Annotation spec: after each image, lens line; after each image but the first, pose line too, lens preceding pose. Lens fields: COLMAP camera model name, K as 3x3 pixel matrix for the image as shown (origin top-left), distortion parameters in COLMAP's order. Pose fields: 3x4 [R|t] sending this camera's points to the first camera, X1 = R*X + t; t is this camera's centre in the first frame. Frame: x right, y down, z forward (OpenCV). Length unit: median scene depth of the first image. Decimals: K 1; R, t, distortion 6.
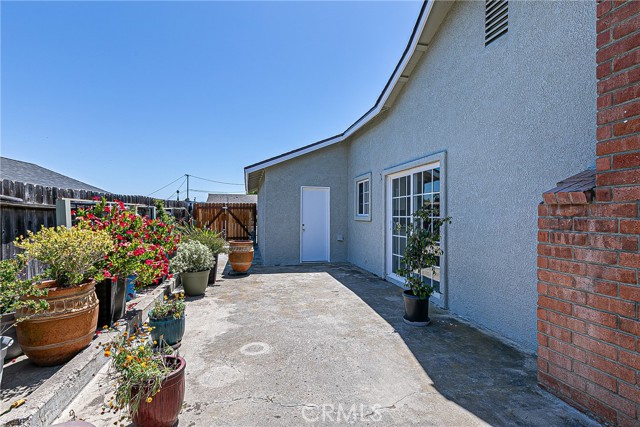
lens RADIAL K [[294.1, 0, 319.1], [0, 294.1, 214.8], [0, 0, 1]] dist [-0.012436, 0.000806]
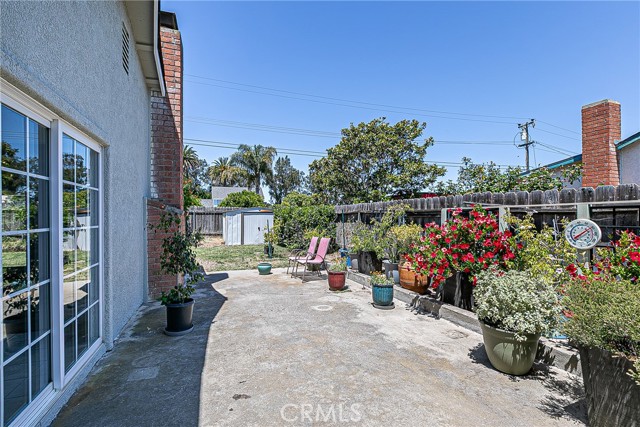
lens RADIAL K [[294.1, 0, 320.7], [0, 294.1, 214.6], [0, 0, 1]] dist [-0.012436, 0.000806]
pose [[-0.992227, 0.003234, -0.124398, -0.014424], [0.004021, 0.999973, -0.006072, -0.014666], [0.124375, -0.006525, -0.992214, 2.015847]]
